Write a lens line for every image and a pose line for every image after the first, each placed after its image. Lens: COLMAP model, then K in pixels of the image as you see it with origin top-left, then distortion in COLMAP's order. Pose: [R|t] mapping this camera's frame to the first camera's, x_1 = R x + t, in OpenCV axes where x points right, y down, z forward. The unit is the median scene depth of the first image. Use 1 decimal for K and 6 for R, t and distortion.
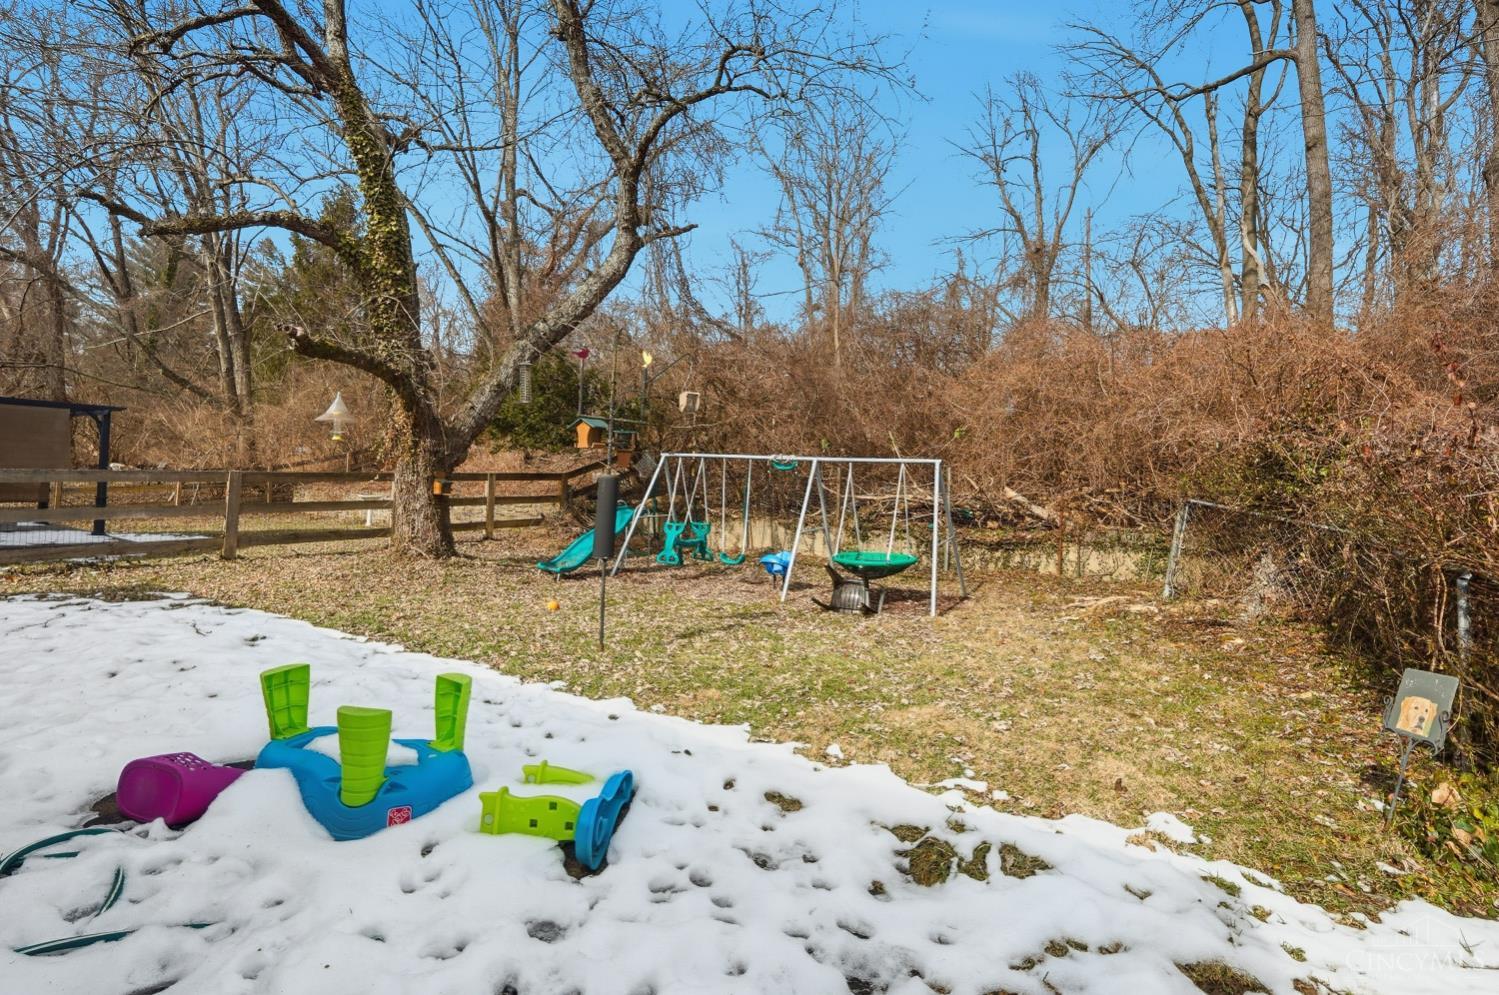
lens RADIAL K [[632.8, 0, 780.3], [0, 632.8, 480.0], [0, 0, 1]] dist [-0.002260, 0.000000]
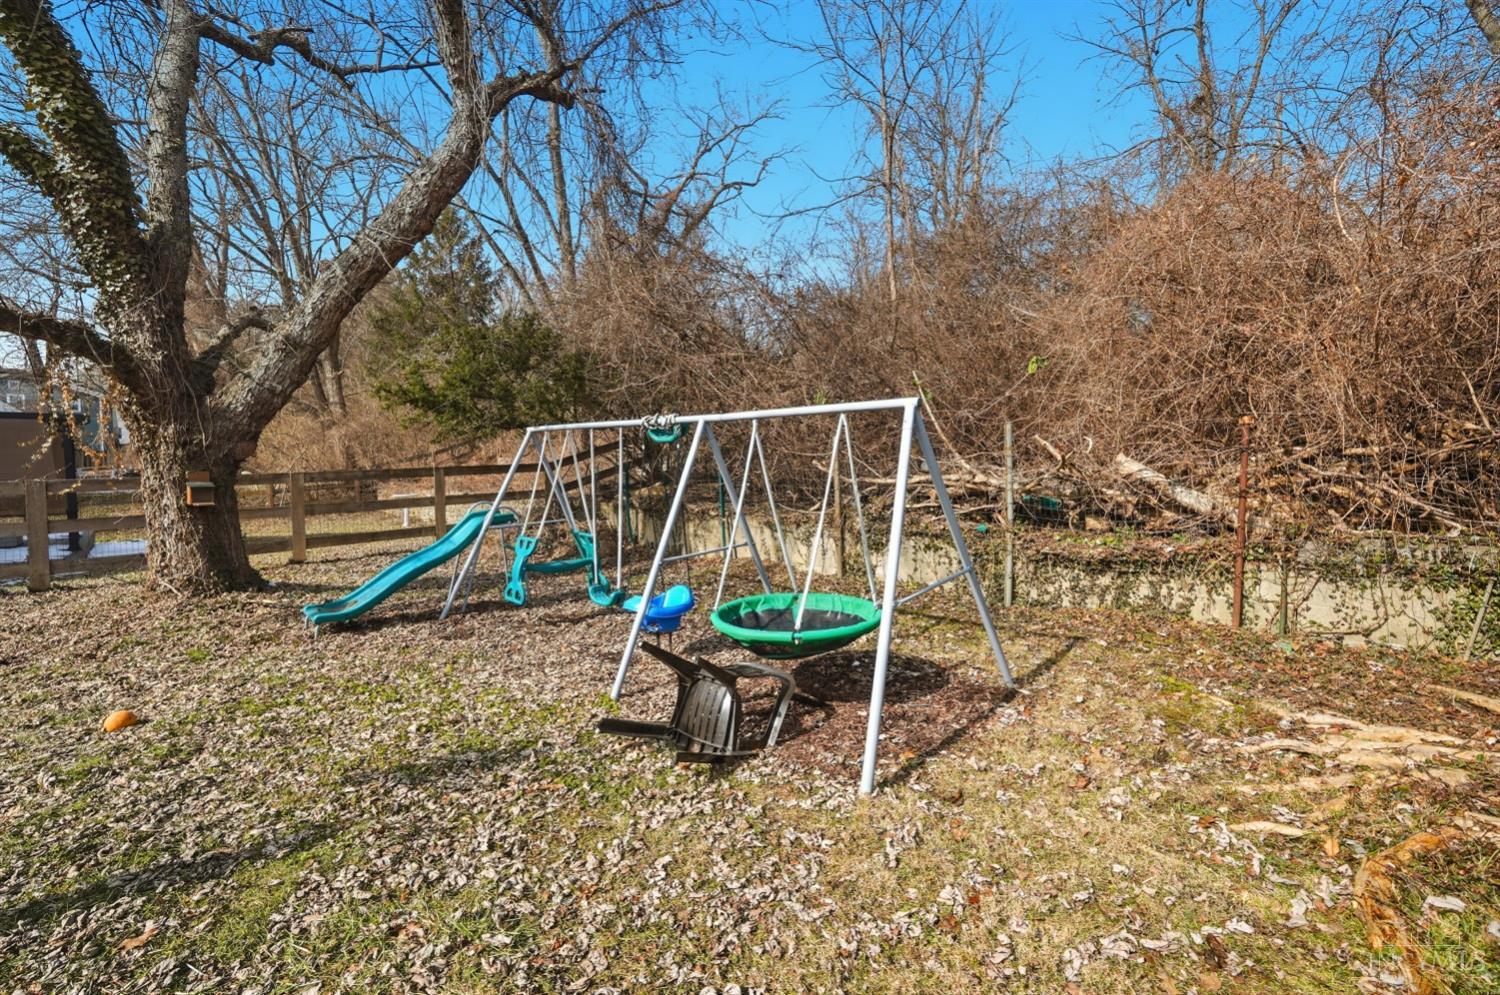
lens RADIAL K [[631.6, 0, 750.0], [0, 631.6, 497.5], [0, 0, 1]] dist [-0.003467, 0.000438]
pose [[0.969081, -0.031371, -0.244740, 0.195150], [0.044973, 0.997727, 0.050189, 0.007535], [0.242609, -0.059644, 0.968289, 0.435403]]
